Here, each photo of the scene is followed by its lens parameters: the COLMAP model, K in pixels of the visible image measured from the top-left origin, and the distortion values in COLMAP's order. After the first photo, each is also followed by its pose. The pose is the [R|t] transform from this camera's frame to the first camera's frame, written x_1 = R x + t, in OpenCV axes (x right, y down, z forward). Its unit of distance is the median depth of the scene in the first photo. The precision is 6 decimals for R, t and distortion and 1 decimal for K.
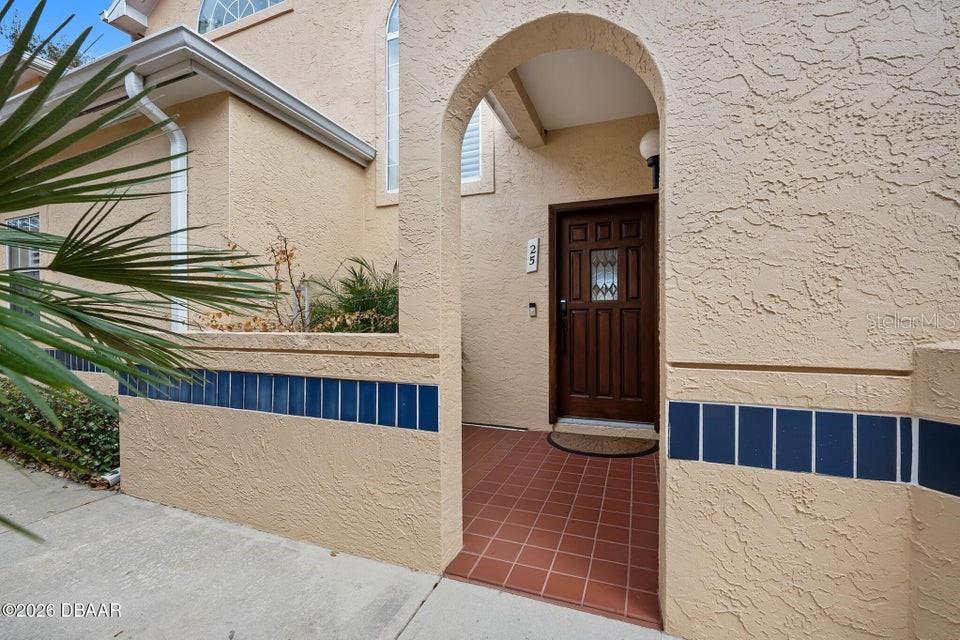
lens RADIAL K [[388.3, 0, 481.5], [0, 388.3, 315.6], [0, 0, 1]] dist [0.002350, 0.001495]
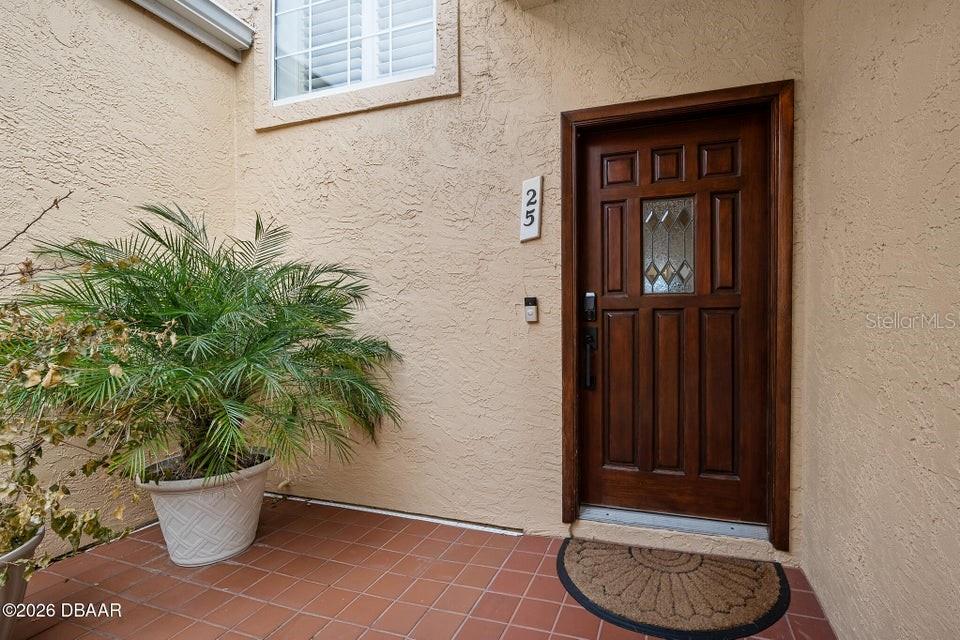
lens RADIAL K [[388.3, 0, 478.0], [0, 388.3, 316.2], [0, 0, 1]] dist [0.002350, 0.001495]
pose [[0.996129, -0.000440, -0.087902, 0.105016], [0.000077, 0.999991, -0.004125, -0.004638], [0.087904, 0.004102, 0.996121, 0.456395]]
